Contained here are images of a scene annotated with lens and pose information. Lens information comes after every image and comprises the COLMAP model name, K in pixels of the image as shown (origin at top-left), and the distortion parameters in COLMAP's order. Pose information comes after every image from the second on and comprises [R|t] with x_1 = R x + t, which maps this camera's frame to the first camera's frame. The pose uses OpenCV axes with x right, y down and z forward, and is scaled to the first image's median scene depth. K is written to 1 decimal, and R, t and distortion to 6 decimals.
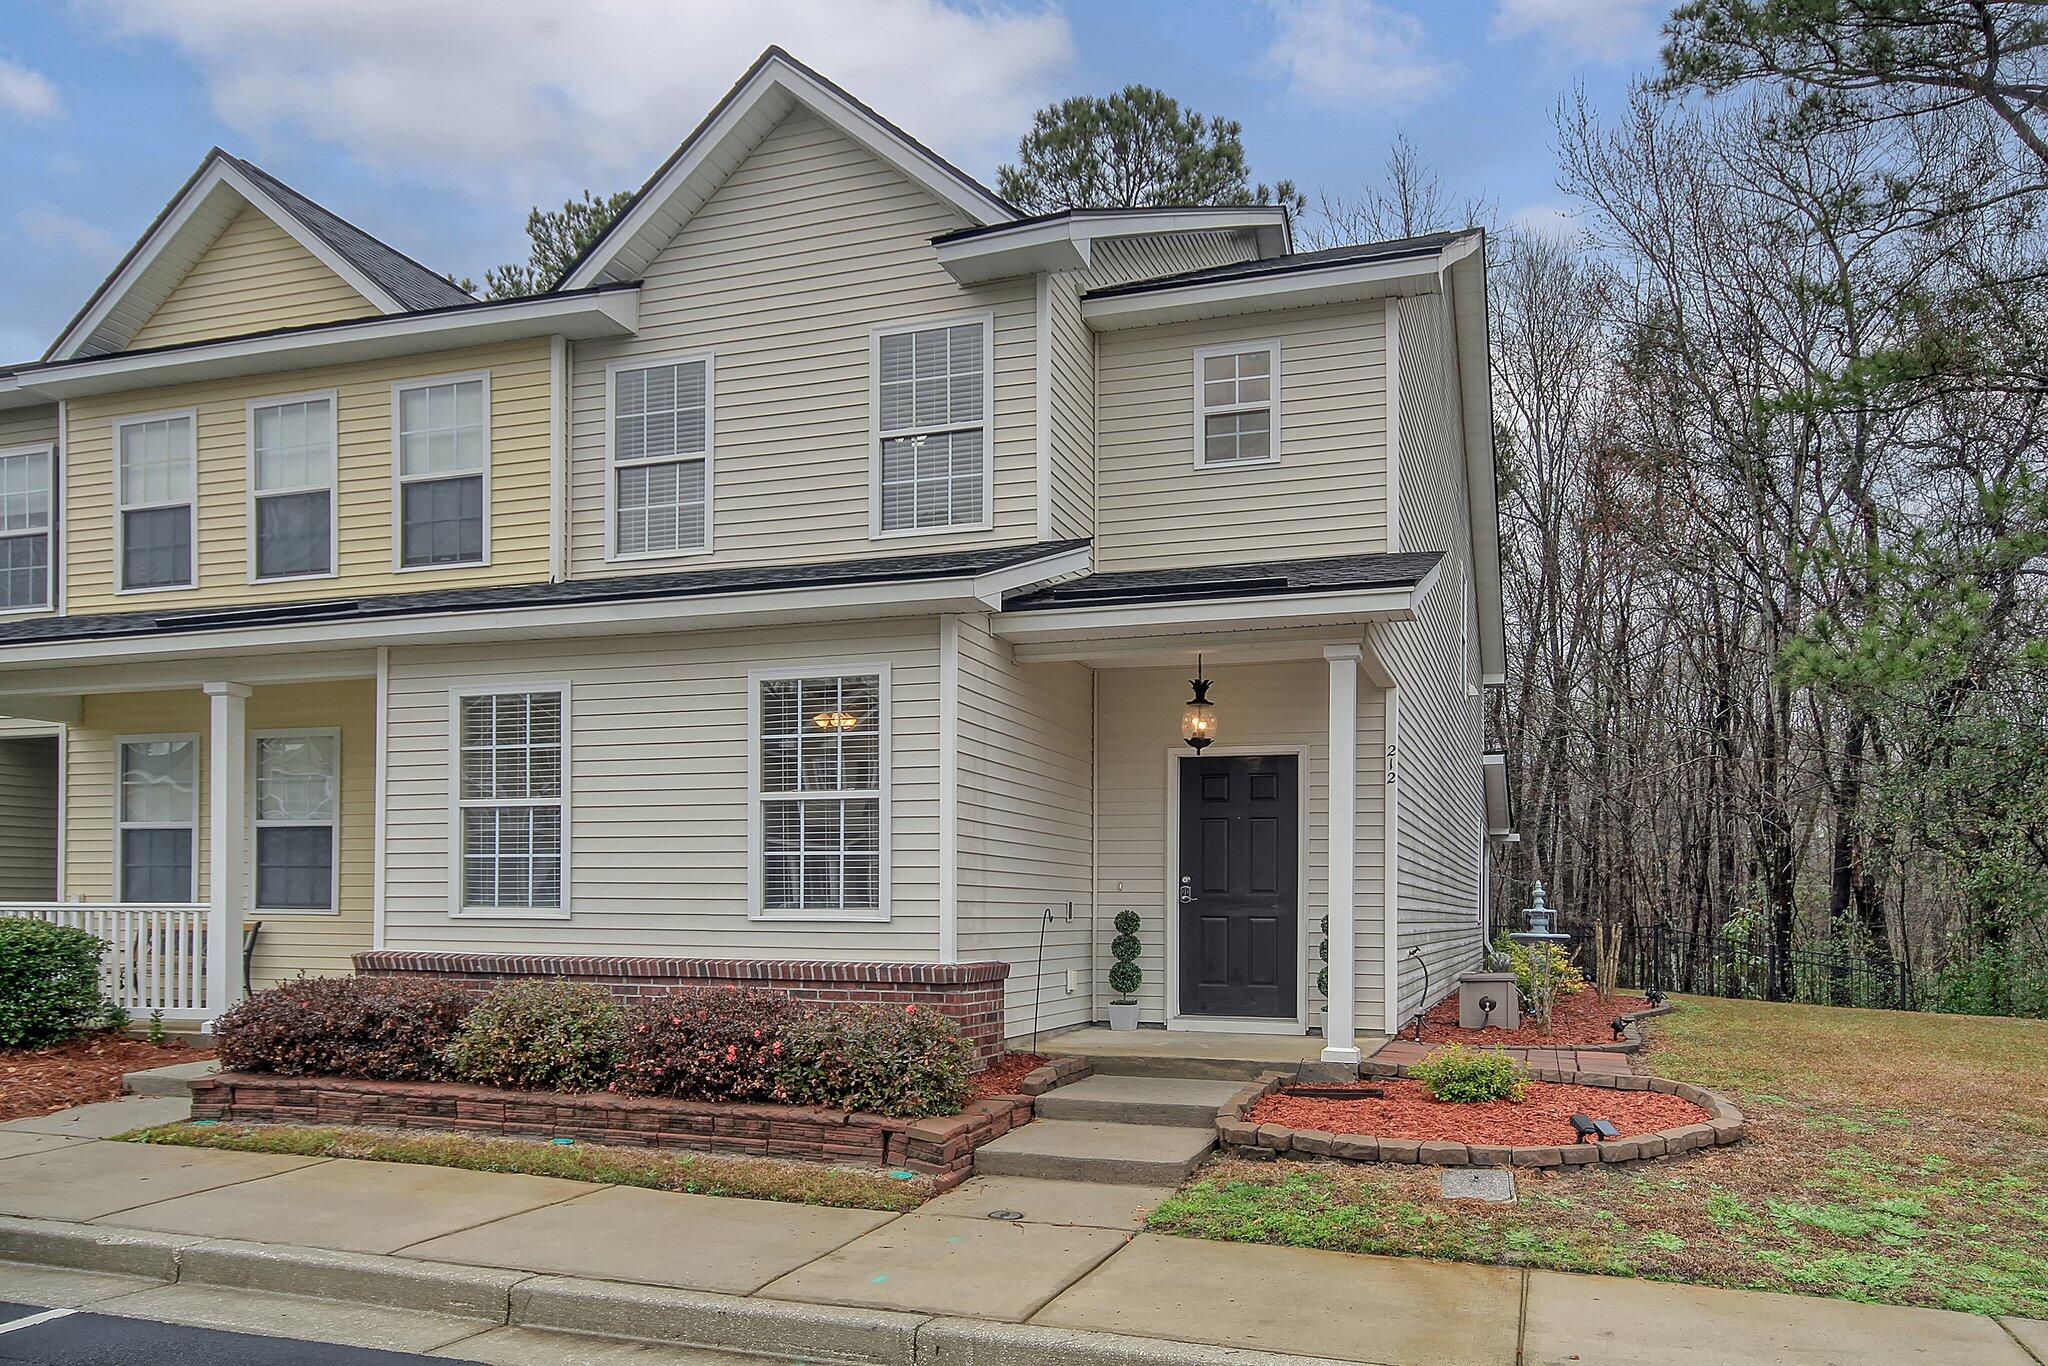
lens RADIAL K [[1431.0, 0, 1118.0], [0, 1431.0, 804.0], [0, 0, 1]] dist [0.002598, 0.008561]
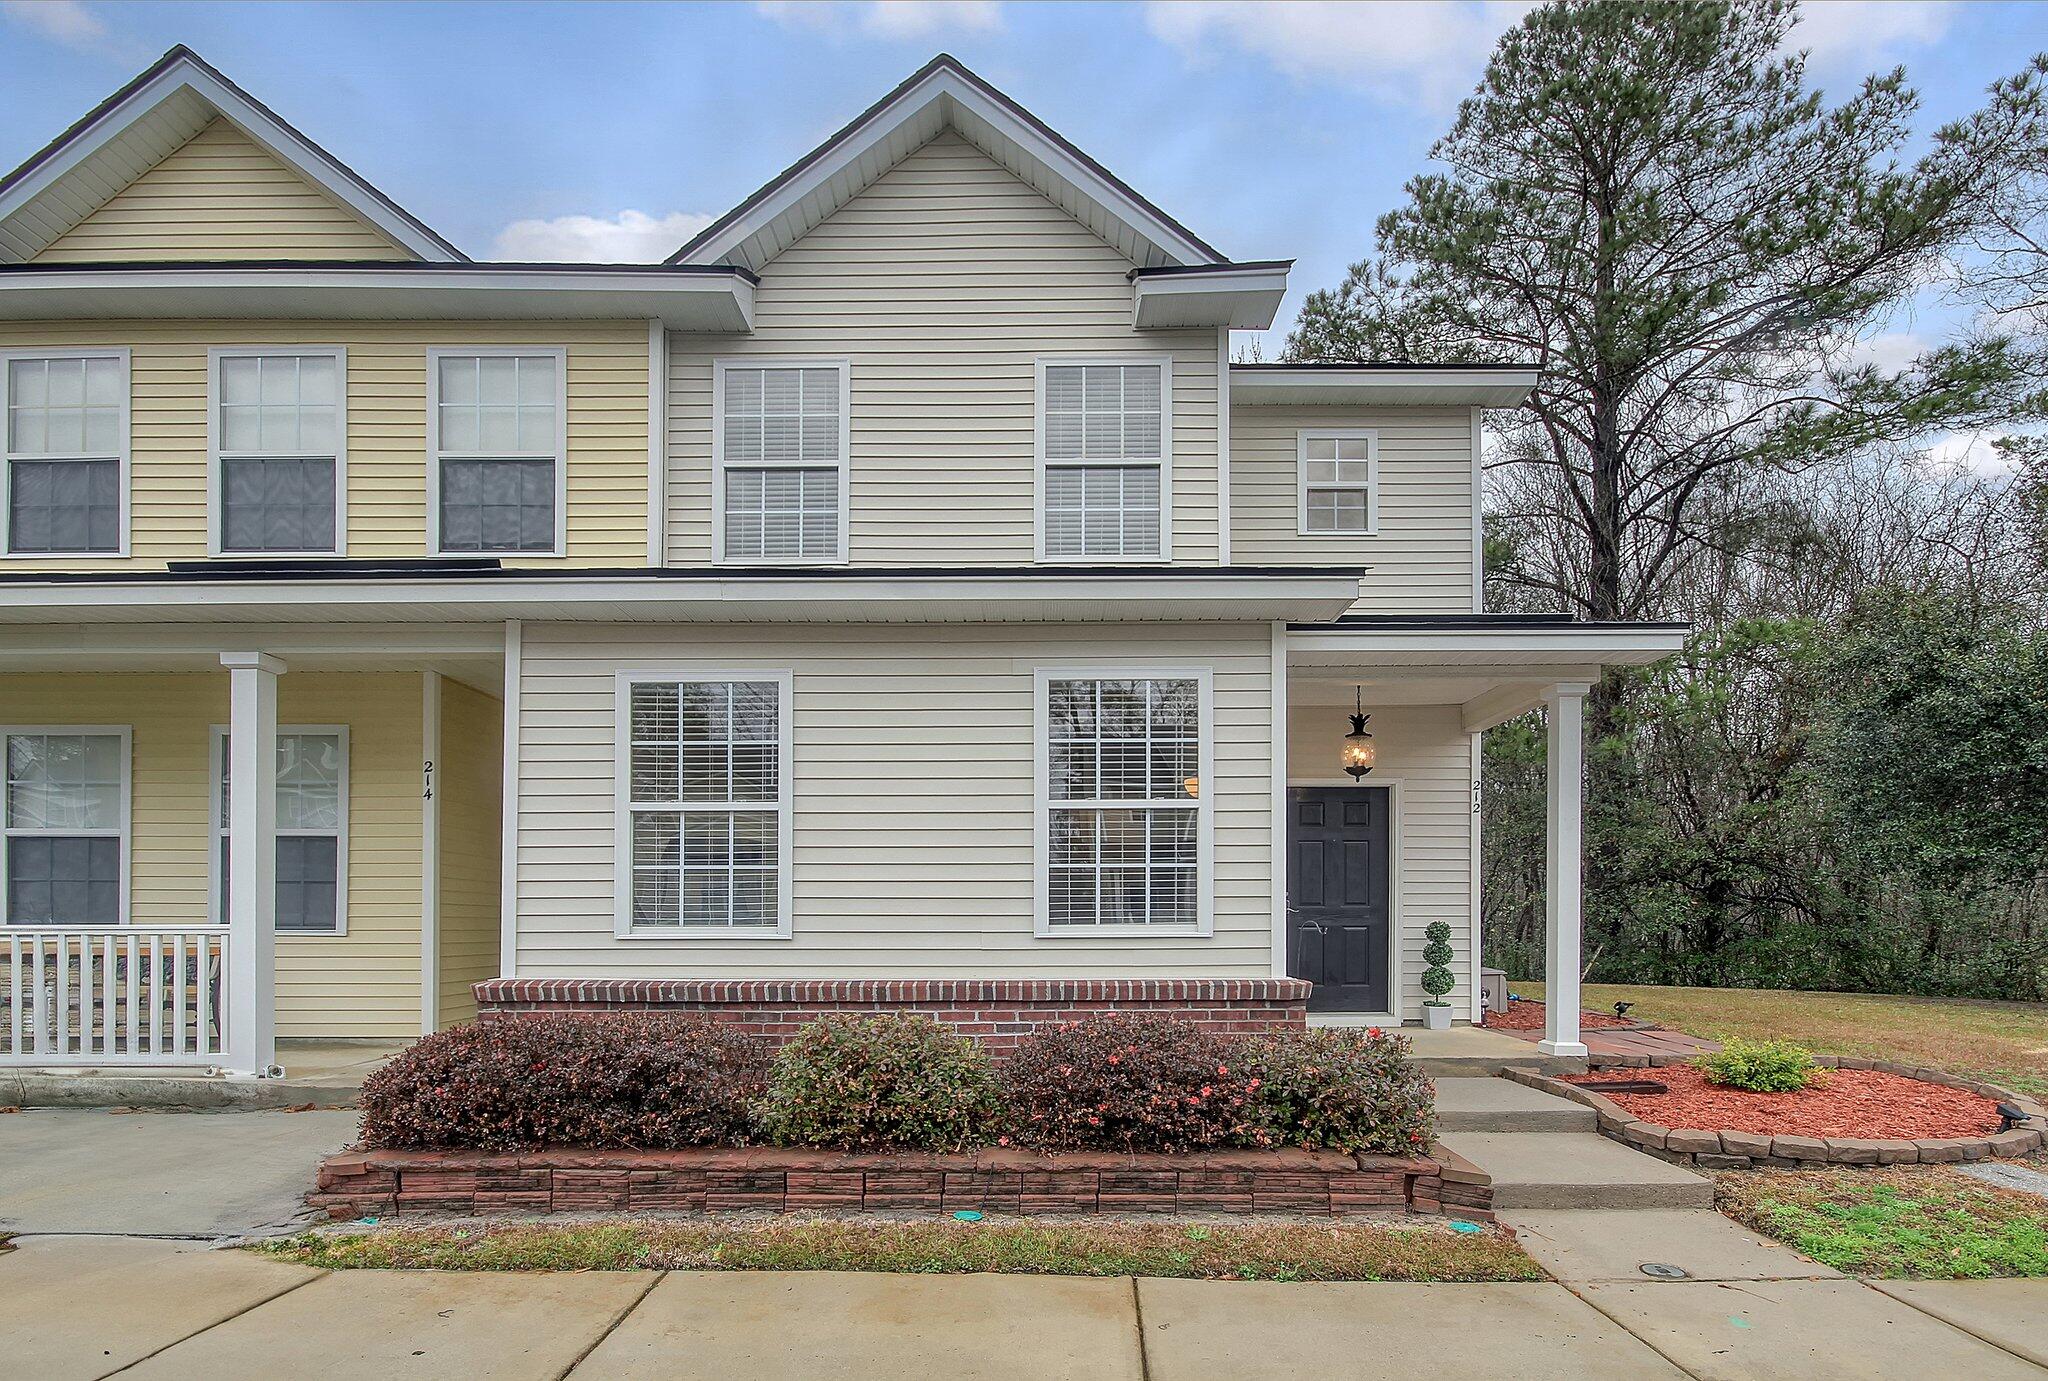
lens RADIAL K [[970.0, 0, 1095.2], [0, 970.0, 855.1], [0, 0, 1]] dist [-0.004474, -0.000330]
pose [[0.943293, 0.011930, 0.331747, -0.387947], [-0.014770, 0.999873, 0.006040, 0.021155], [-0.331632, -0.010598, 0.943349, 0.354846]]
